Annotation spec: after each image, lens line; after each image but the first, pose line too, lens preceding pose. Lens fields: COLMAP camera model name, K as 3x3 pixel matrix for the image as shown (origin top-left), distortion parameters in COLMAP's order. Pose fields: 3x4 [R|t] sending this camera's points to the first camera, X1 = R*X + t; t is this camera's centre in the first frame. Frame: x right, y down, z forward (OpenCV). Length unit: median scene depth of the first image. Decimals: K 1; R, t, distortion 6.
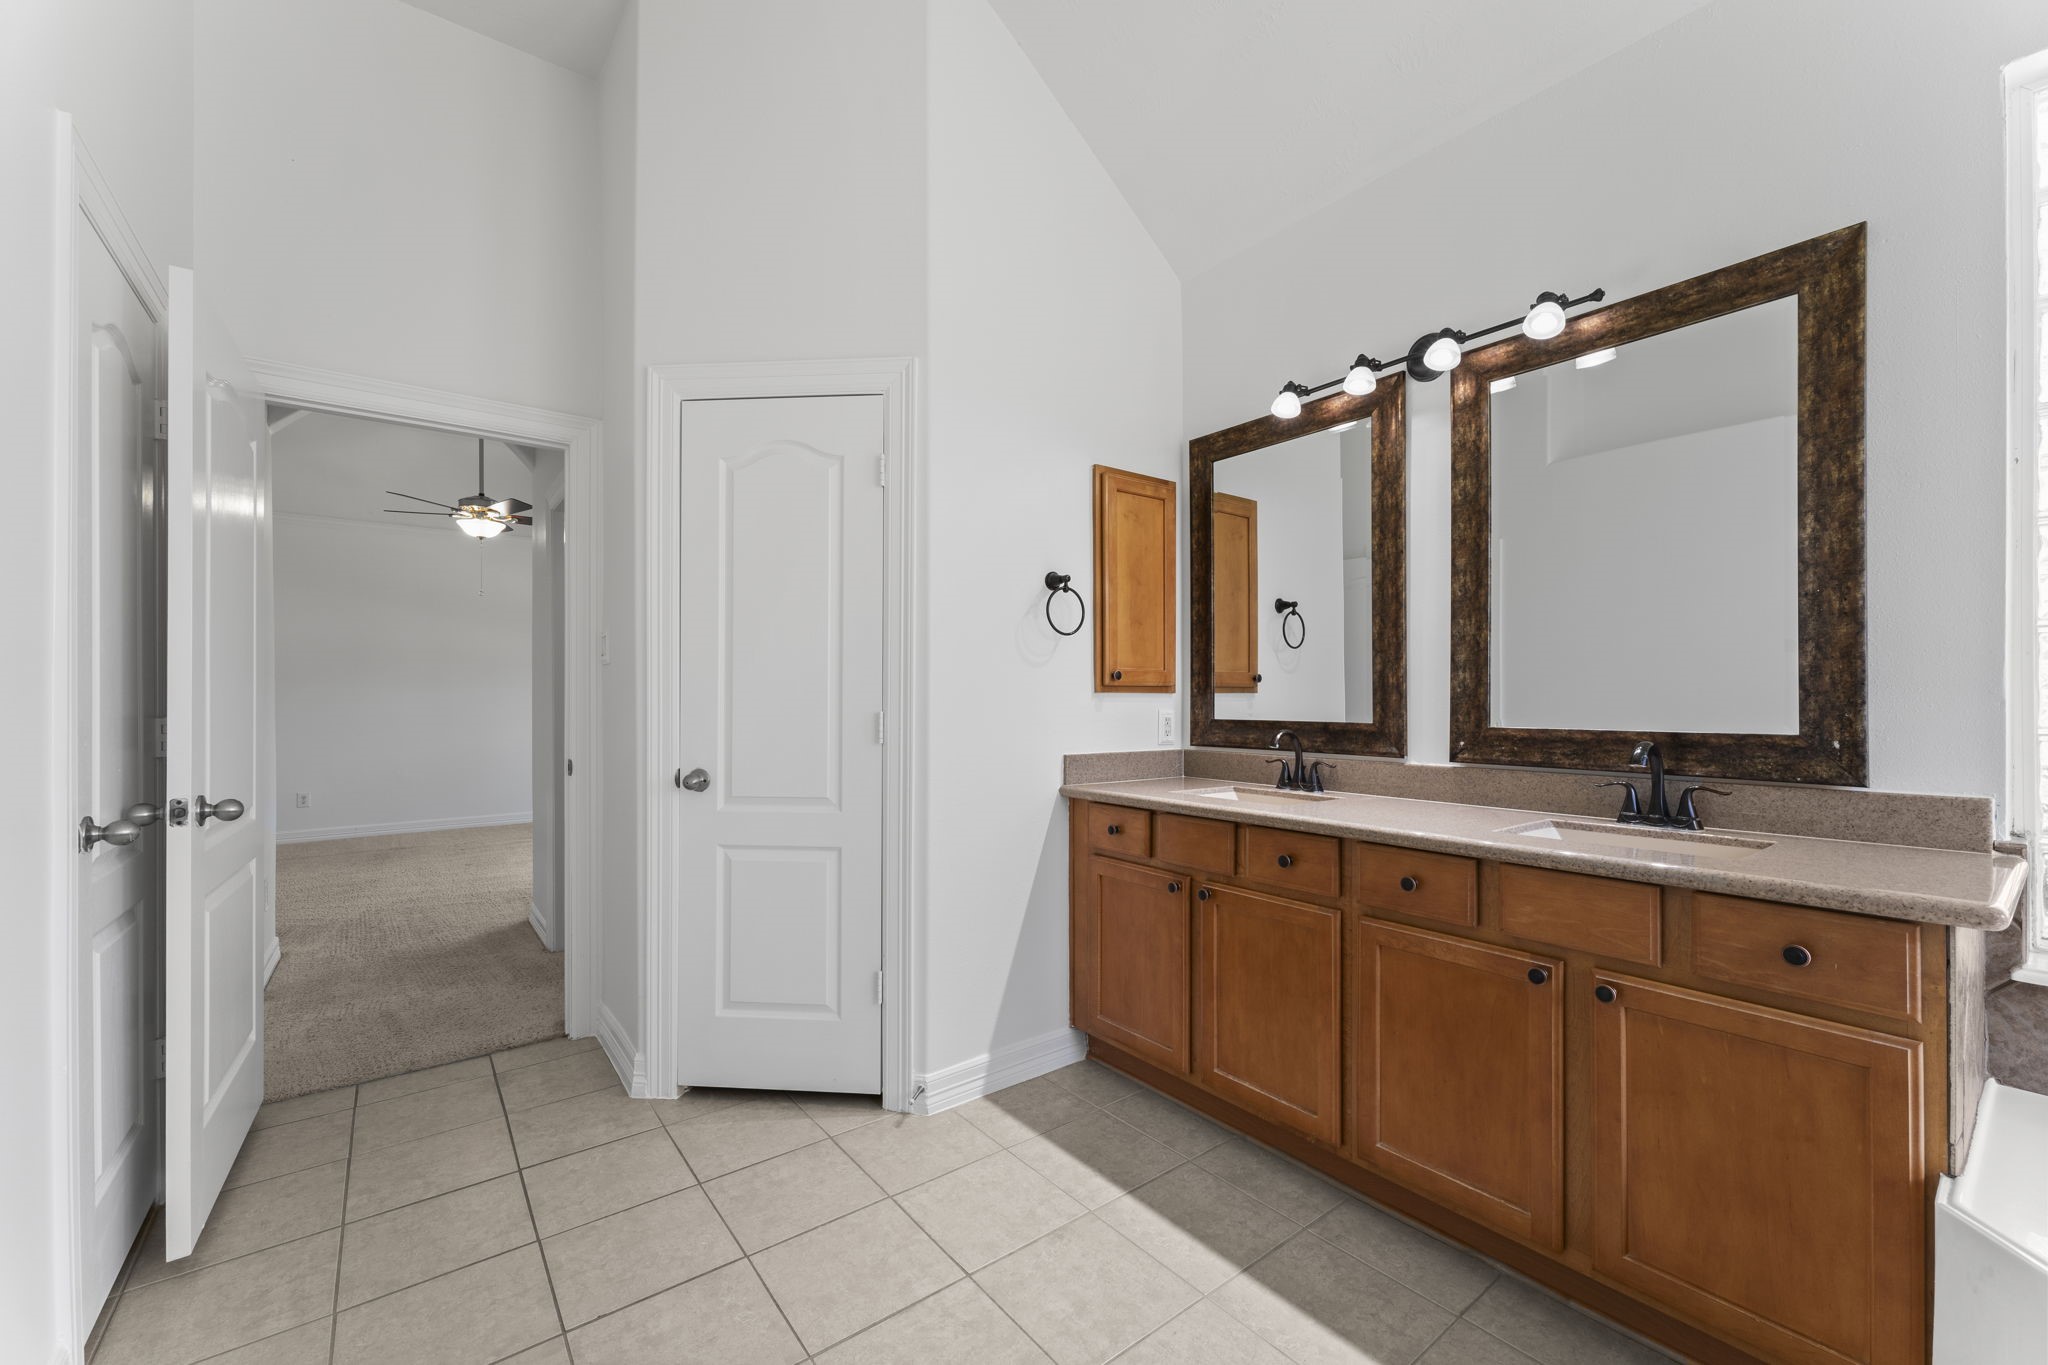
lens RADIAL K [[823.3, 0, 1030.3], [0, 823.3, 691.9], [0, 0, 1]] dist [-0.002677, 0.000083]
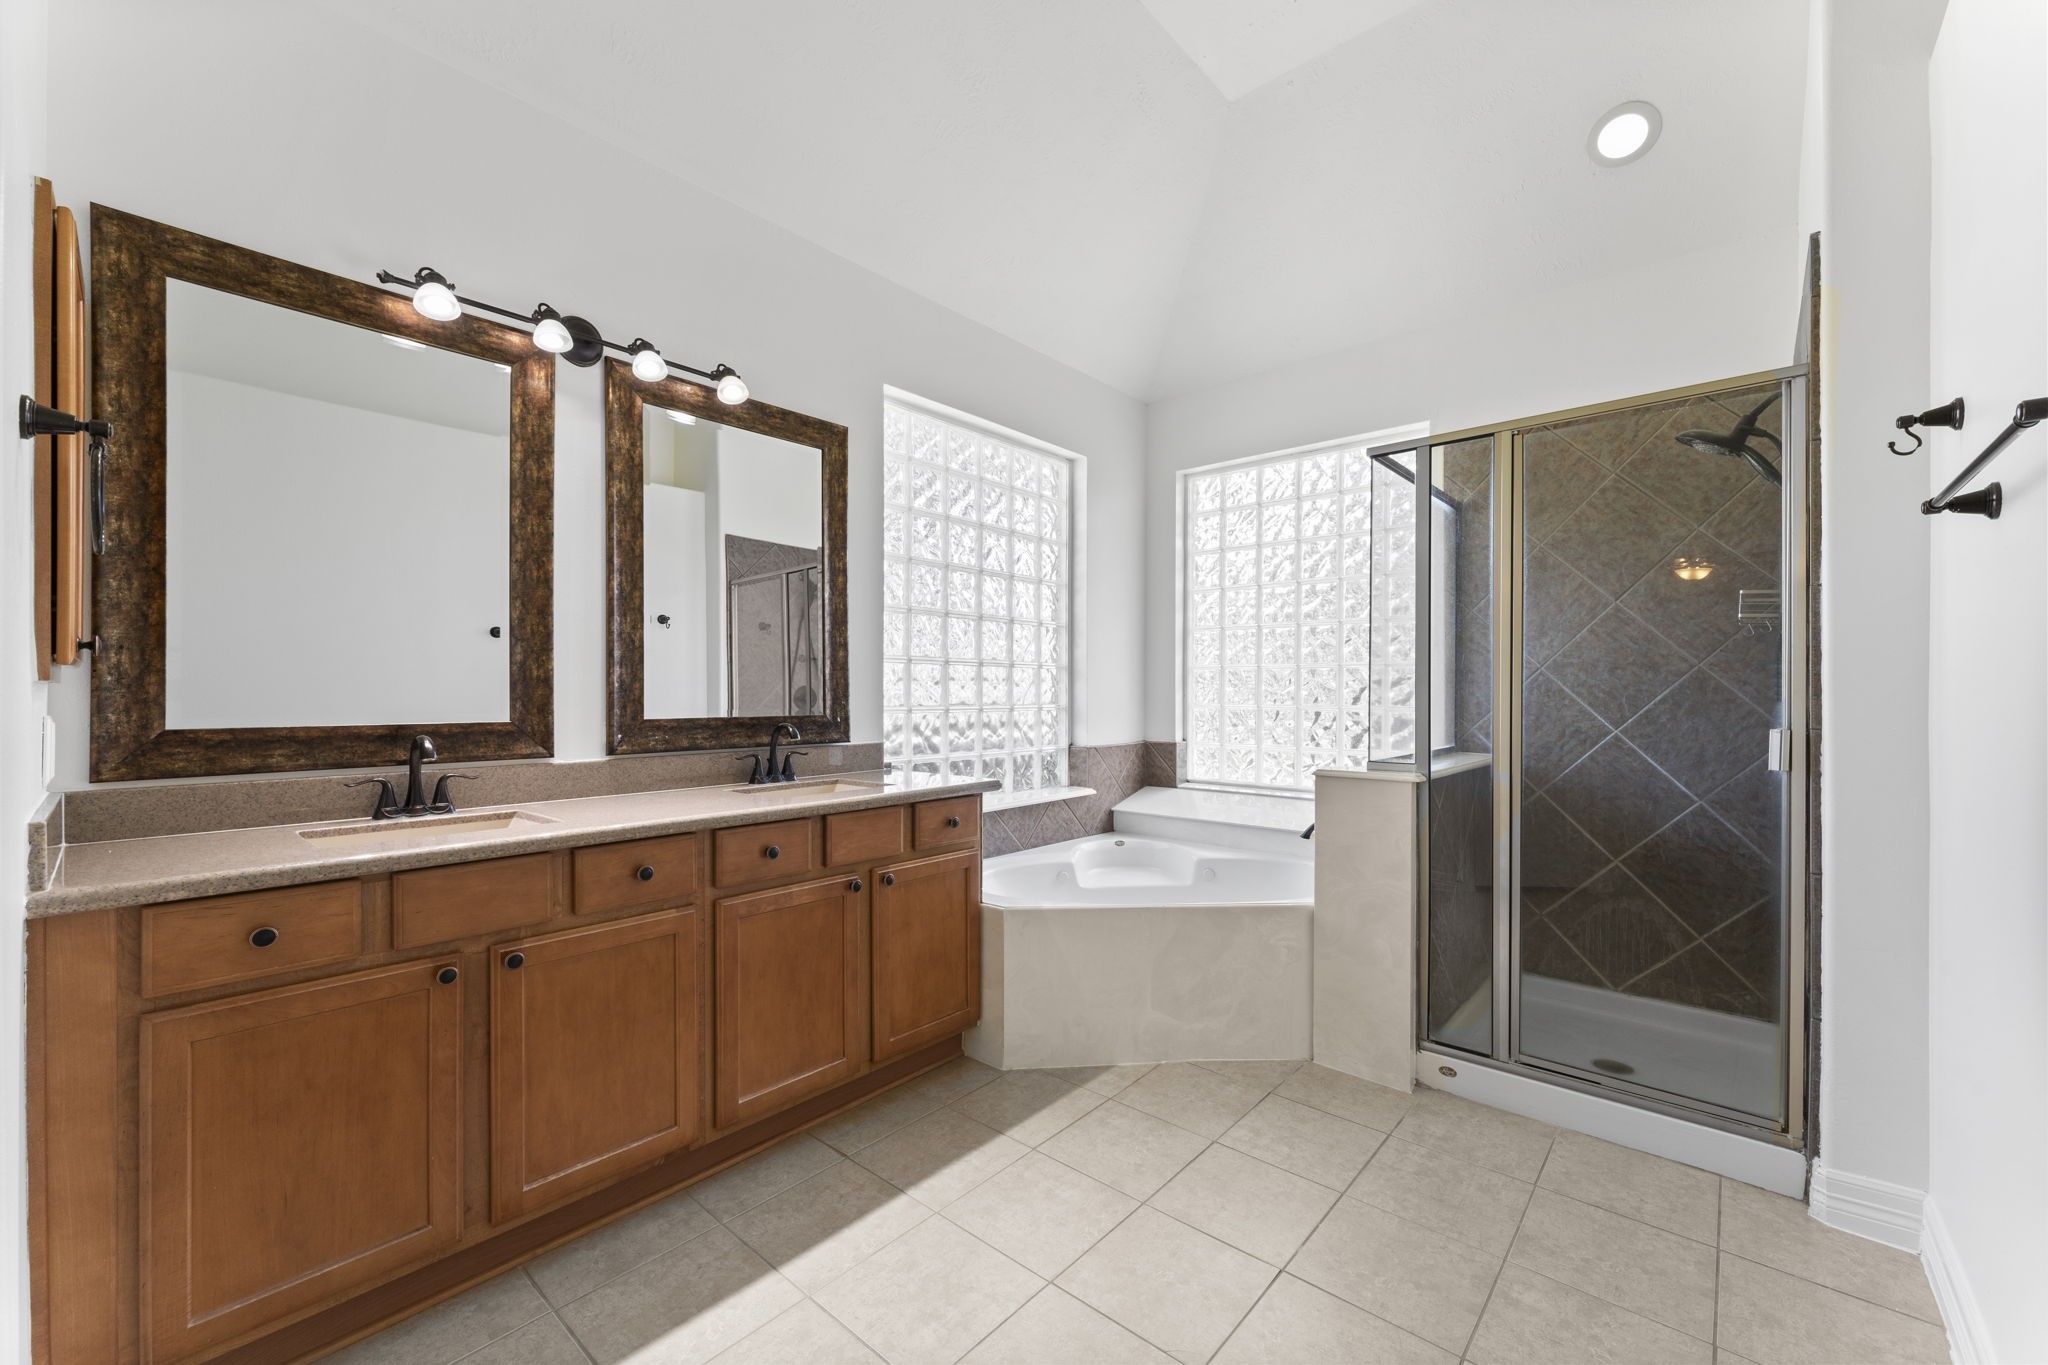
lens RADIAL K [[823.3, 0, 1030.3], [0, 823.3, 691.9], [0, 0, 1]] dist [-0.002677, 0.000083]
pose [[-0.197443, -0.002180, 0.980312, -0.601466], [-0.009916, 0.999951, 0.000227, 0.000956], [-0.980264, -0.009676, -0.197455, 0.696102]]
